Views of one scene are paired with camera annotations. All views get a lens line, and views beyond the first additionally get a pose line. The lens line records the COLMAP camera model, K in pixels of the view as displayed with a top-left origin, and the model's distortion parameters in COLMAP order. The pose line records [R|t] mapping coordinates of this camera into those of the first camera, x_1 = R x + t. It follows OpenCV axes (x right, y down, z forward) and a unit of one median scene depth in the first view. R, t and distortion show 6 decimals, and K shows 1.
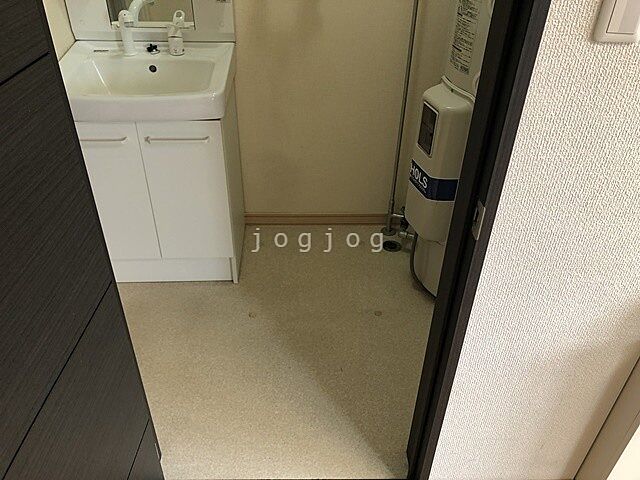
lens RADIAL K [[526.6, 0, 320.1], [0, 526.6, 240.1], [0, 0, 1]] dist [0.050489, -0.072991]
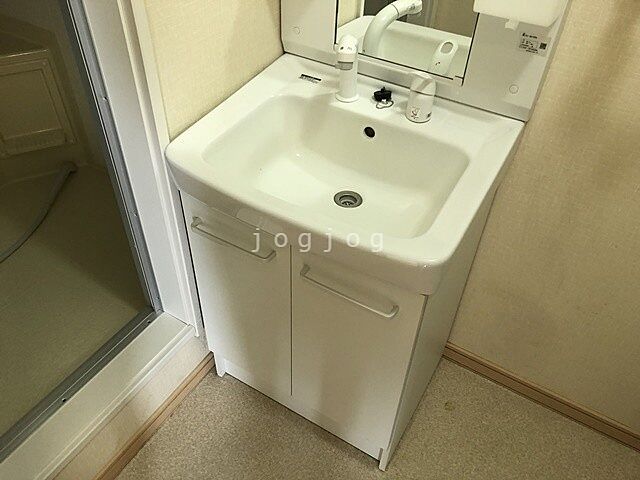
lens RADIAL K [[526.6, 0, 318.5], [0, 526.6, 239.8], [0, 0, 1]] dist [0.050489, -0.072991]
pose [[0.833821, 0.378507, -0.401839, -0.077028], [-0.331099, 0.925363, 0.184599, -0.297603], [0.441719, -0.020874, 0.896910, 0.432742]]
